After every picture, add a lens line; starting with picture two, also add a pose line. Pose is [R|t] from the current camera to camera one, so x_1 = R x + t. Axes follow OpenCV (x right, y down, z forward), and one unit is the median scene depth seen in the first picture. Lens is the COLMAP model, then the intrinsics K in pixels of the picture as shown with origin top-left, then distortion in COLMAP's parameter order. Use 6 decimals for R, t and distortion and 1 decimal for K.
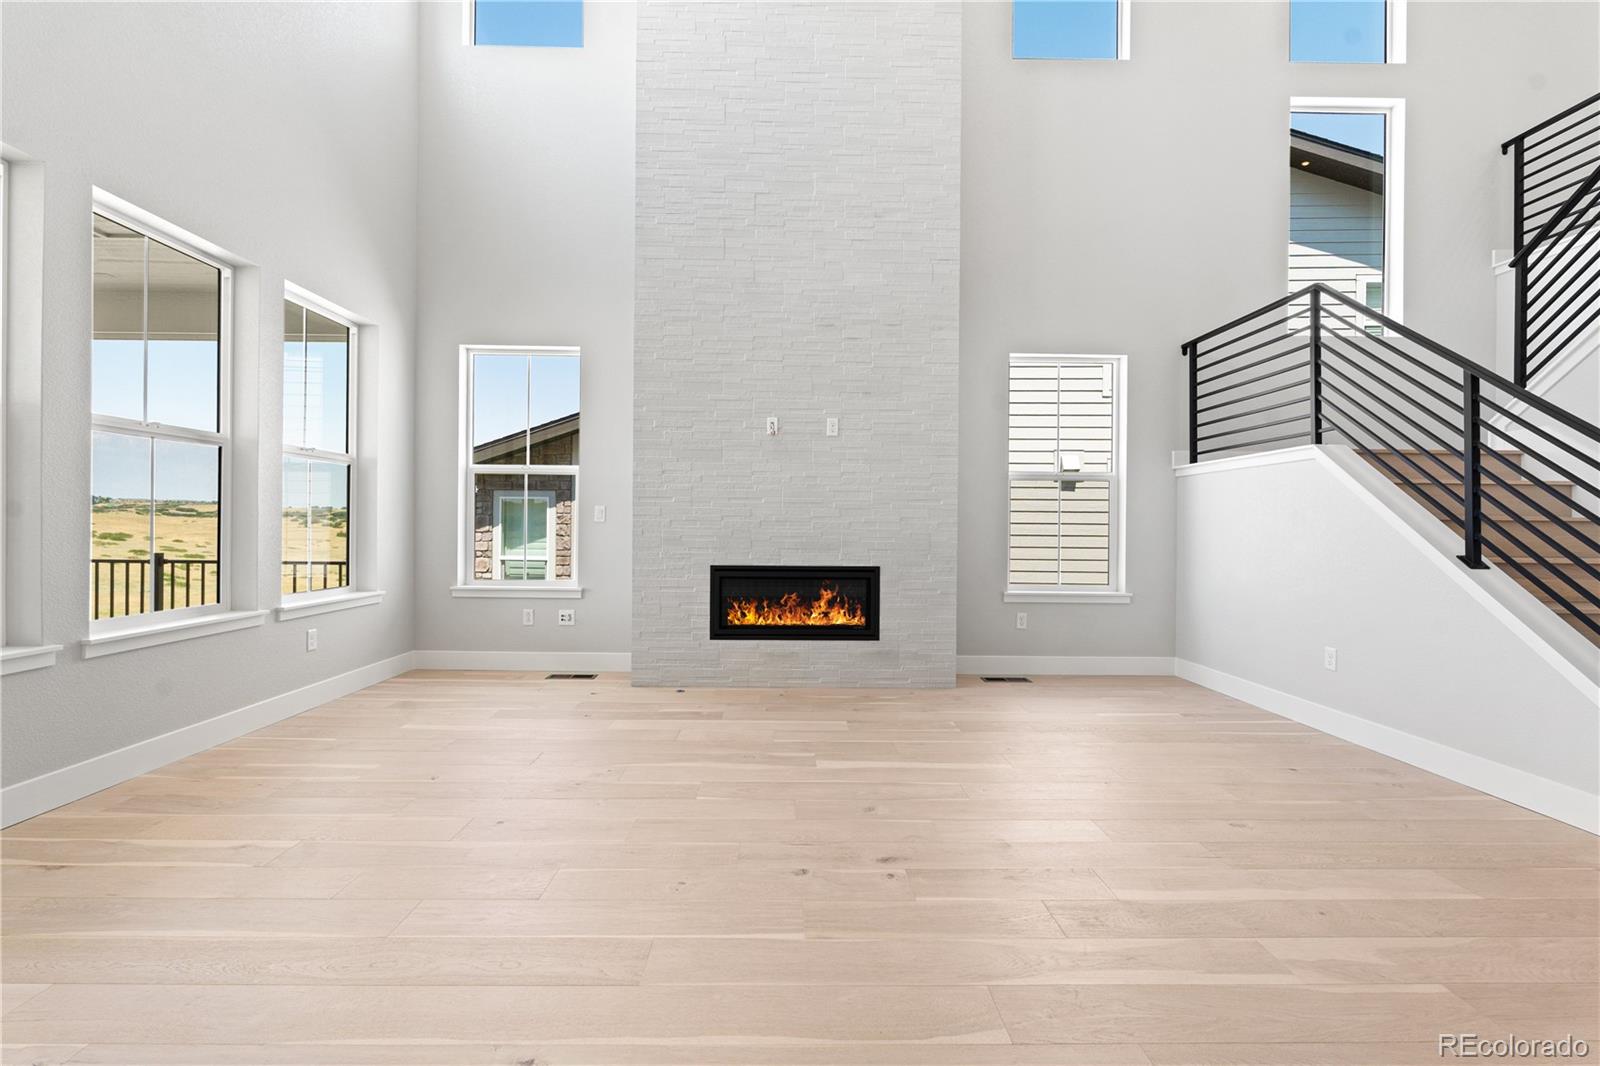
lens RADIAL K [[711.2, 0, 801.2], [0, 711.2, 518.5], [0, 0, 1]] dist [-0.002671, -0.001820]
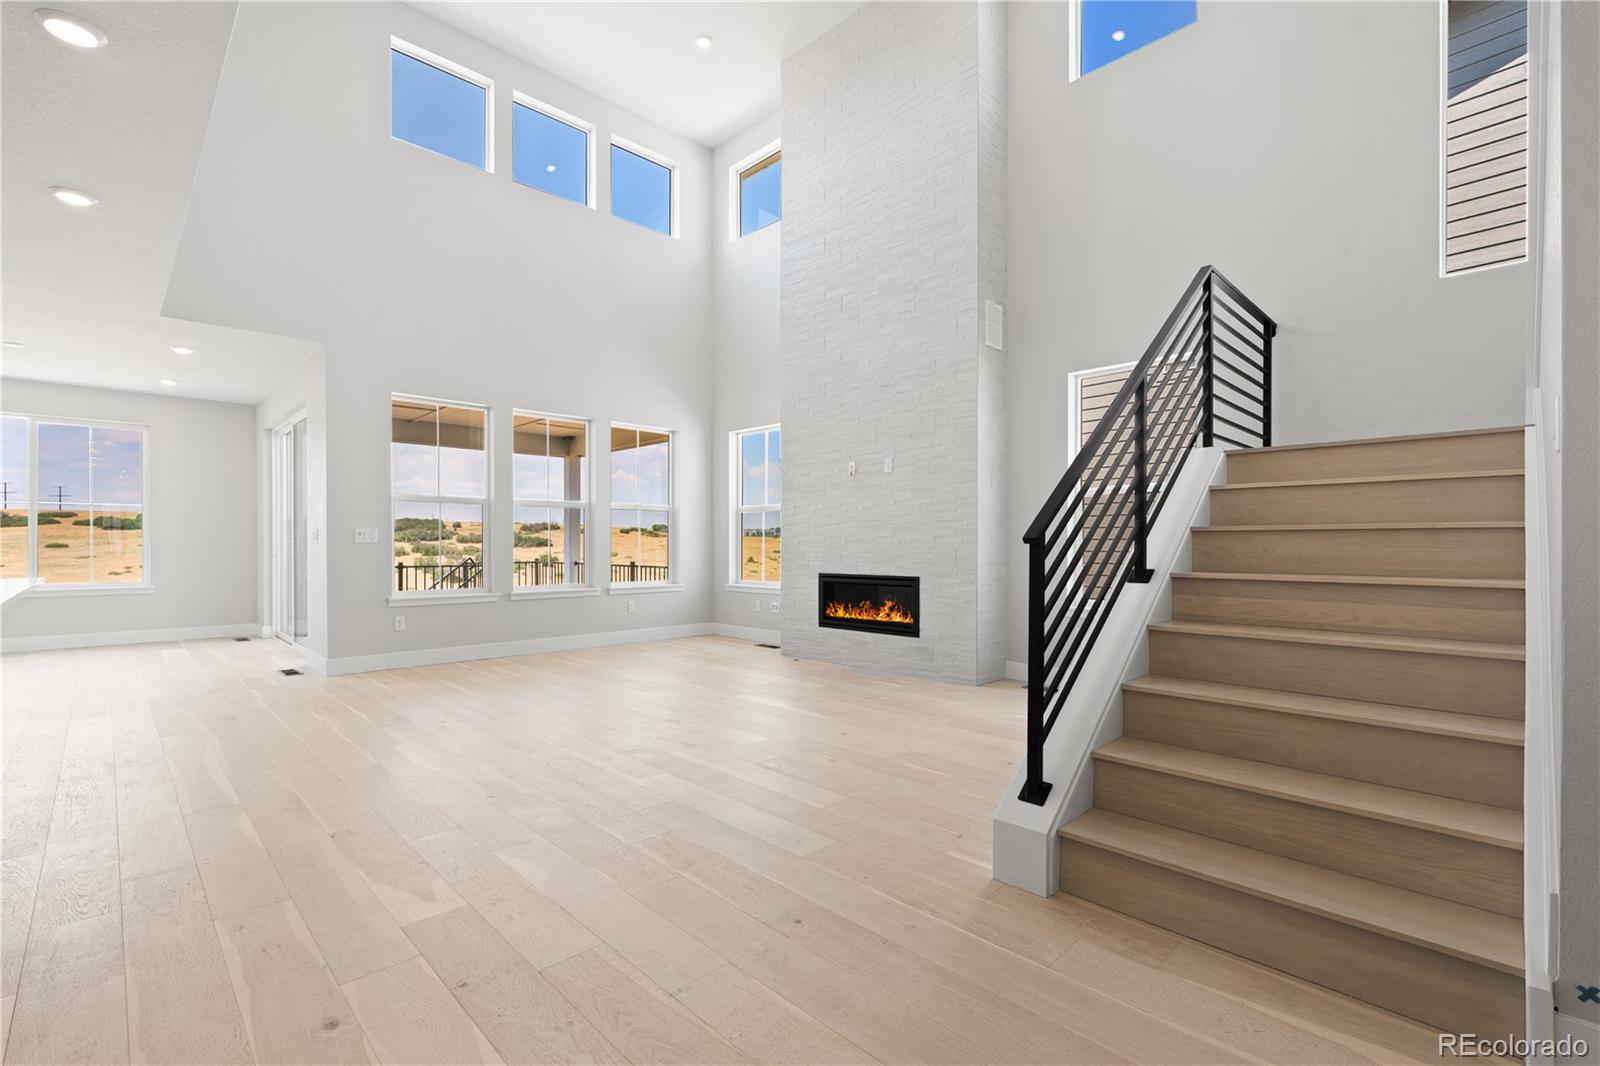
lens RADIAL K [[711.2, 0, 771.6], [0, 711.2, 536.5], [0, 0, 1]] dist [-0.002671, -0.001820]
pose [[0.674607, -0.016731, -0.737987, 0.832993], [0.013292, 0.999856, -0.010517, 0.007898], [0.738057, -0.002715, 0.674733, -0.003879]]
